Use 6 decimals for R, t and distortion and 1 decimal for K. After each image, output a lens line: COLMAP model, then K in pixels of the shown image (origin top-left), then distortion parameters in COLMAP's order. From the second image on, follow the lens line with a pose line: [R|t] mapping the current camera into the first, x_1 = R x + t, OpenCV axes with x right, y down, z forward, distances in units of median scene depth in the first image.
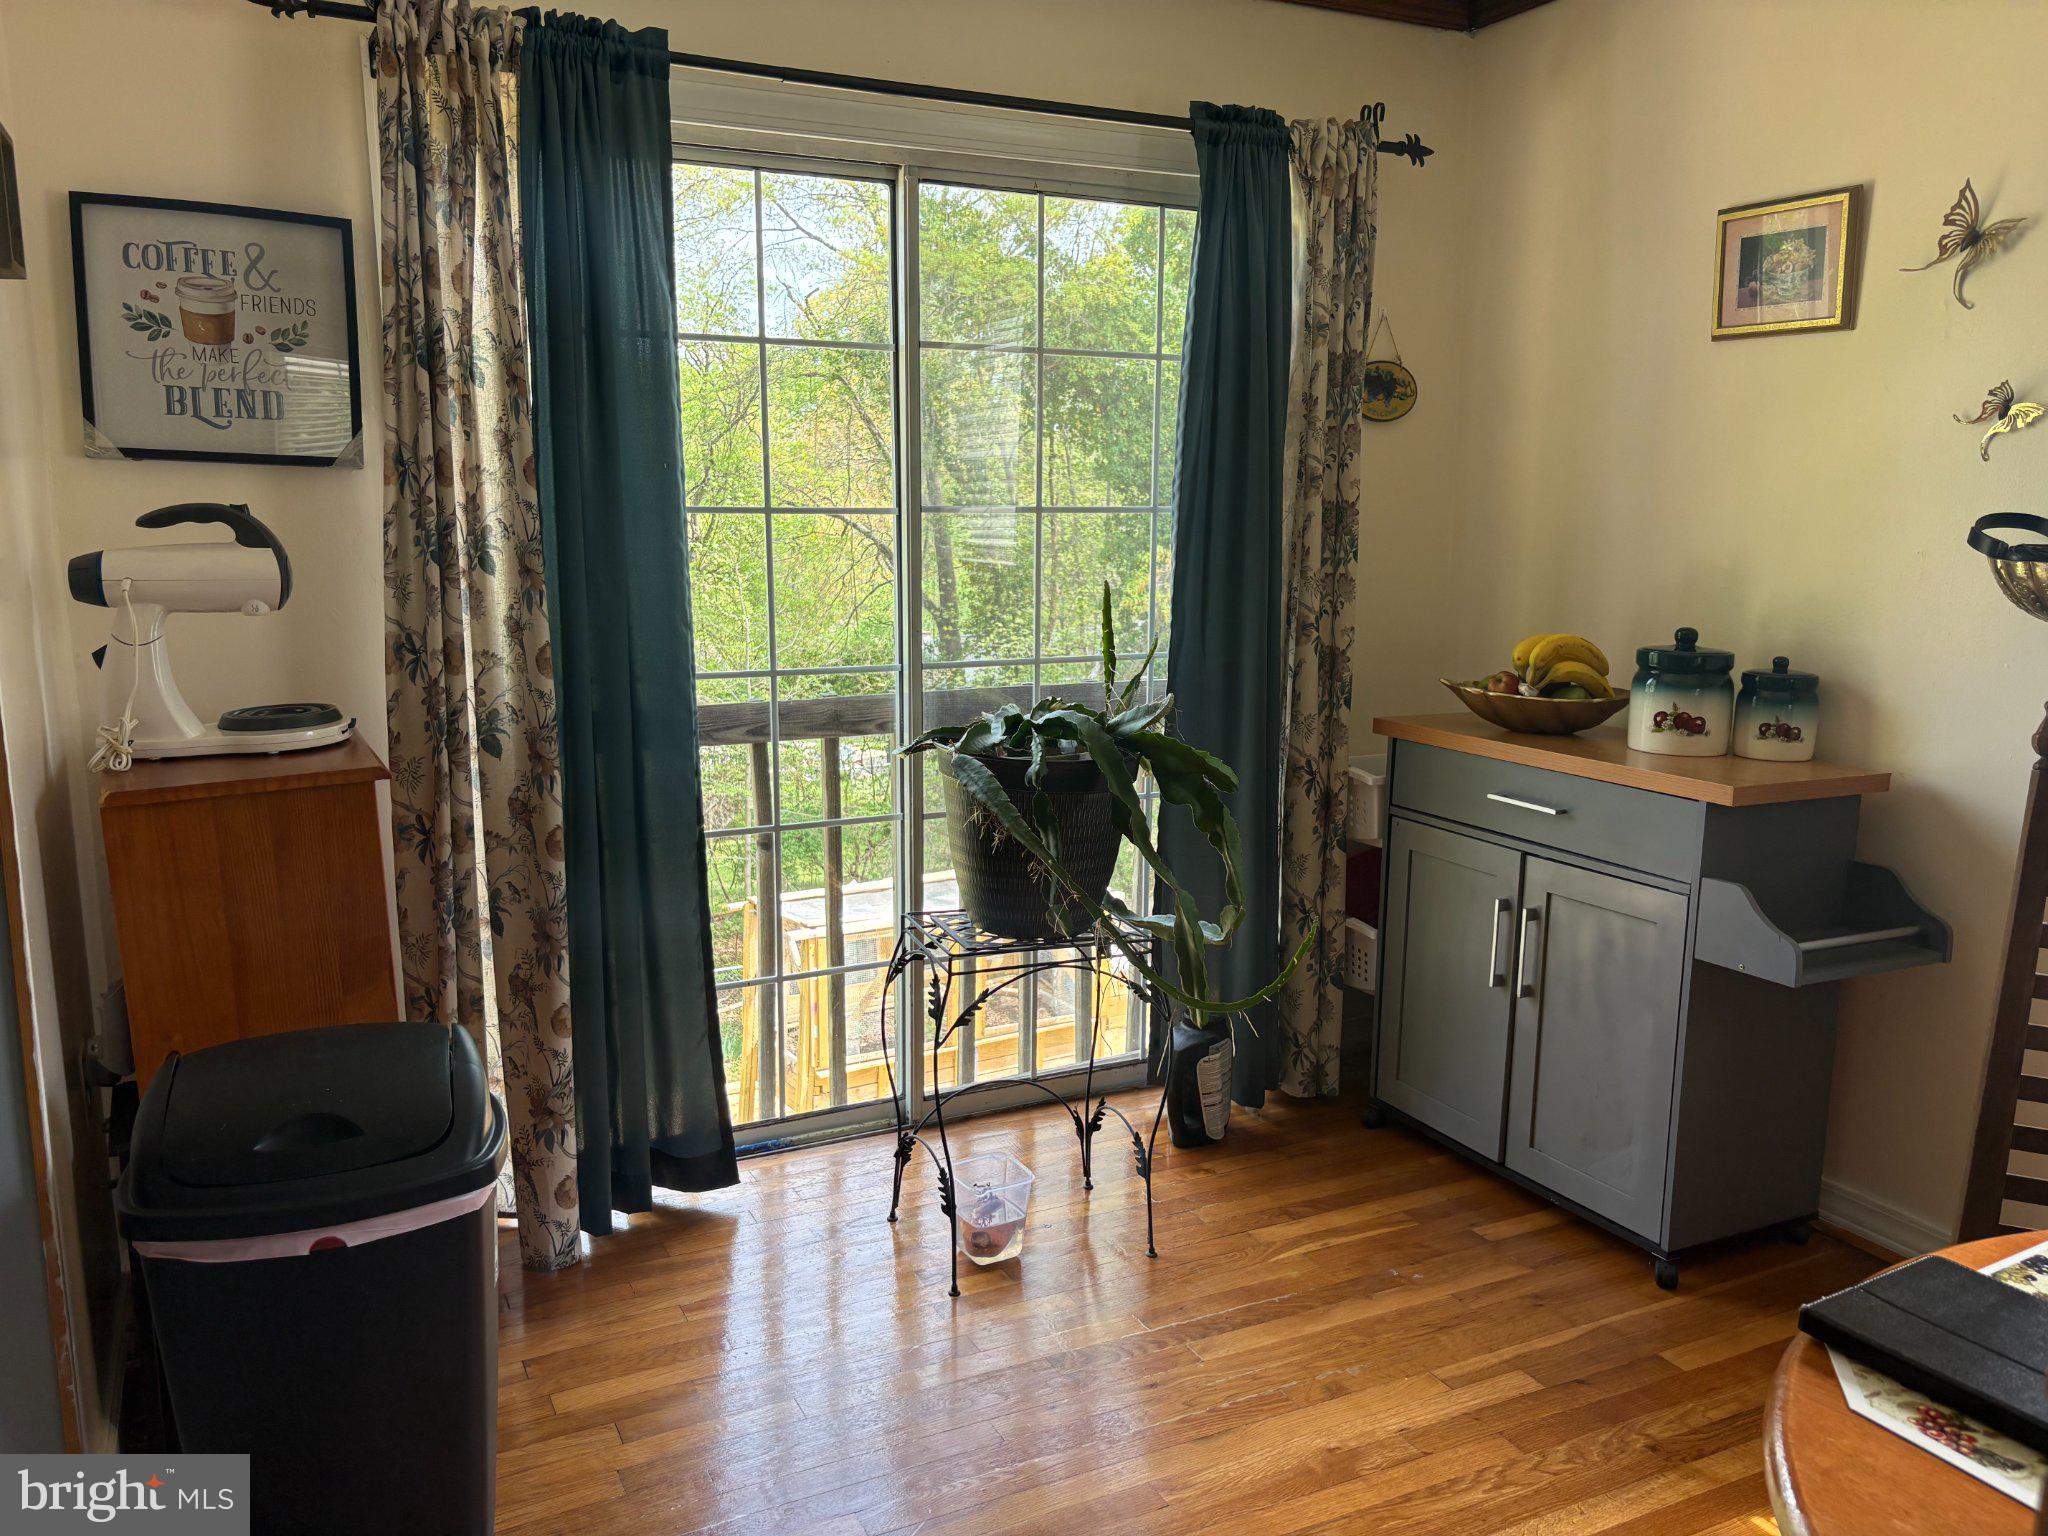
lens RADIAL K [[1558.3, 0, 1025.0], [0, 1558.3, 774.4], [0, 0, 1]] dist [0.030587, -0.023846]
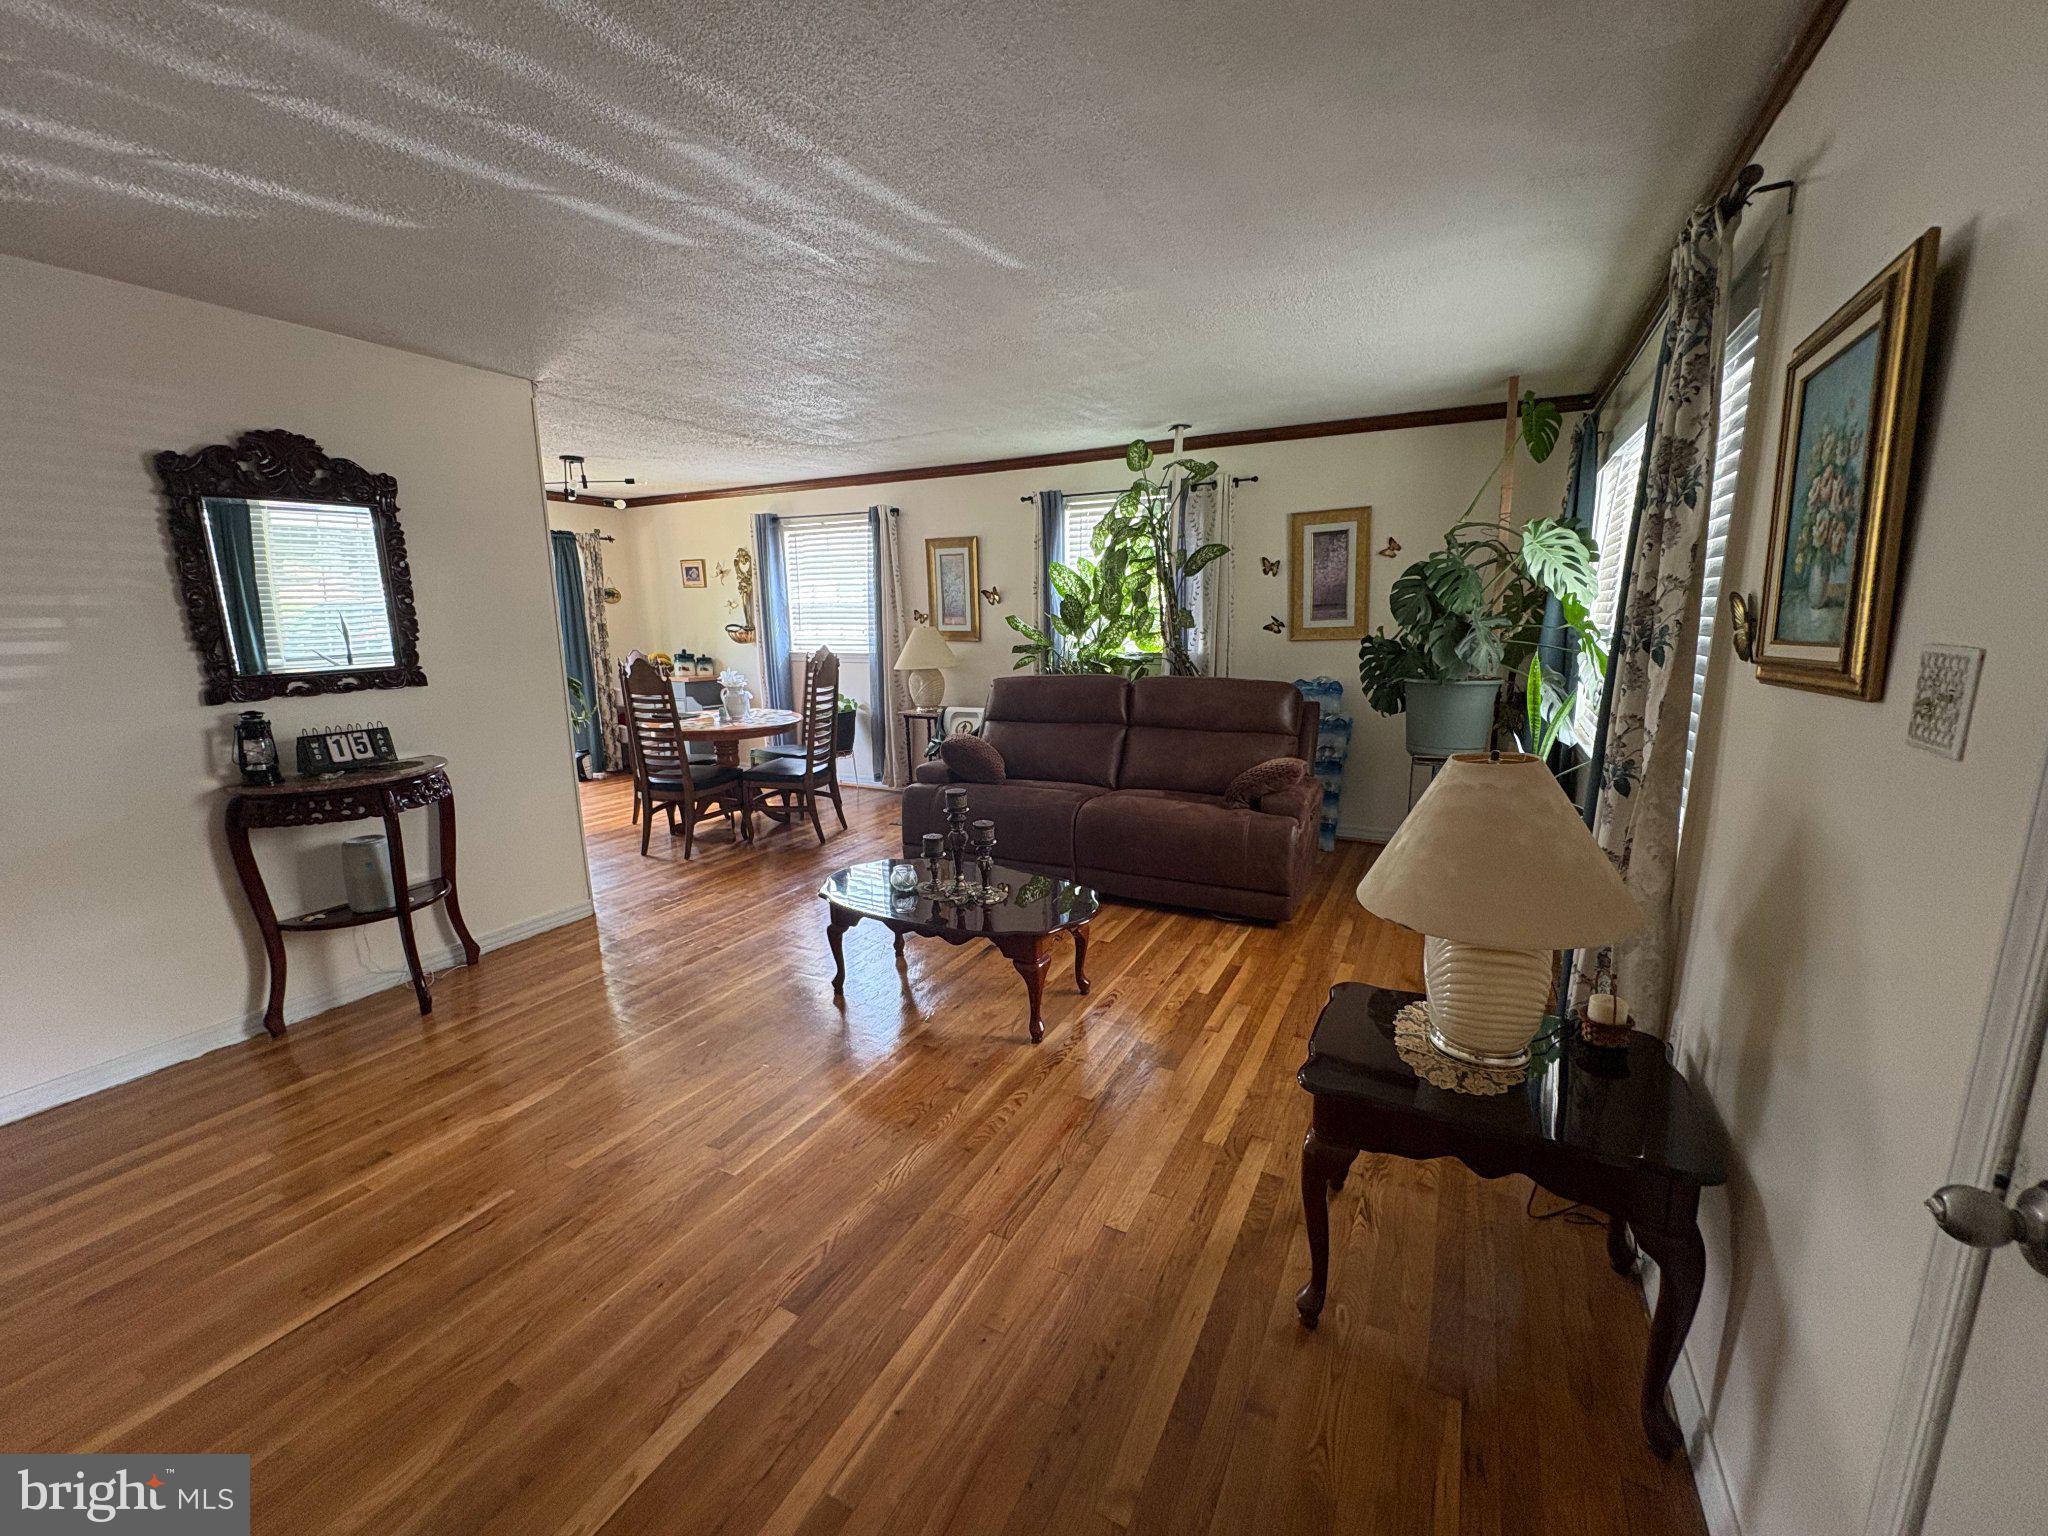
lens RADIAL K [[821.0, 0, 1019.0], [0, 821.0, 767.9], [0, 0, 1]] dist [0.001017, 0.000279]
pose [[0.821358, -0.119338, 0.557790, -0.154495], [0.112564, 0.992551, 0.046602, 0.234516], [-0.559197, 0.024510, 0.828673, -1.446207]]
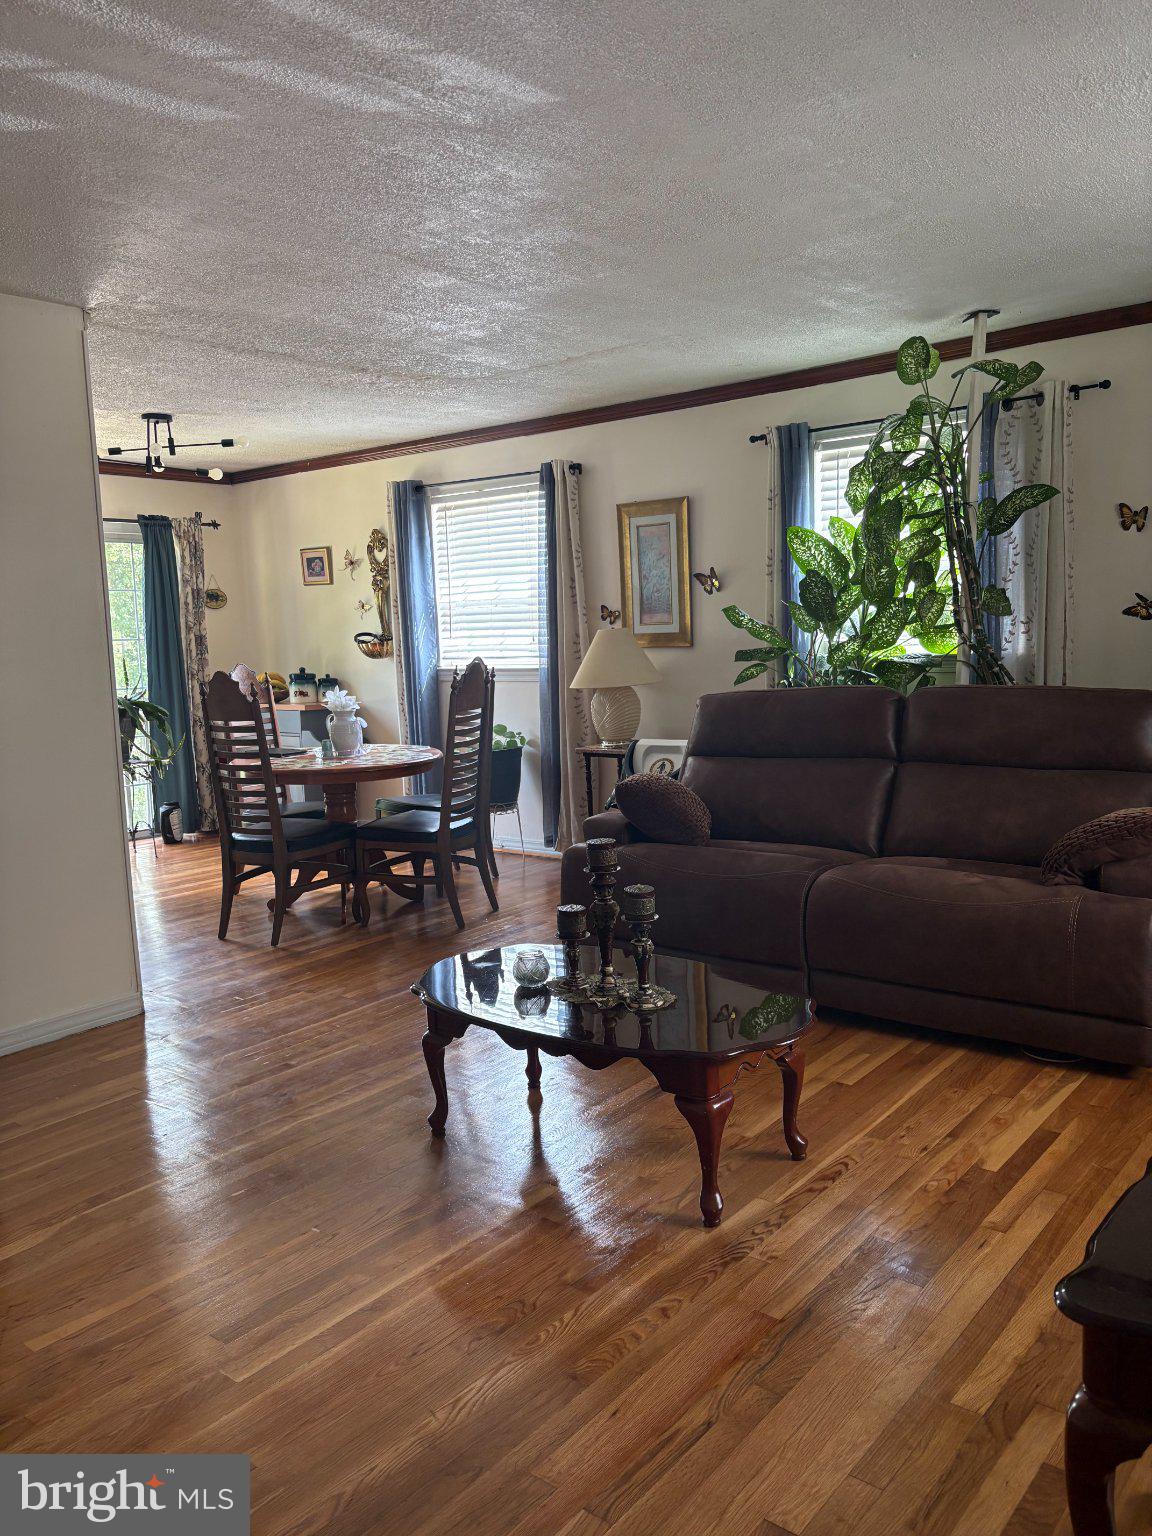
lens RADIAL K [[1168.7, 0, 568.0], [0, 1168.7, 774.4], [0, 0, 1]] dist [0.030587, -0.023846]
pose [[0.913819, -0.083285, 0.397489, -0.085498], [0.105553, 0.993817, -0.034432, 0.267990], [-0.392164, 0.073421, 0.916960, -1.456917]]
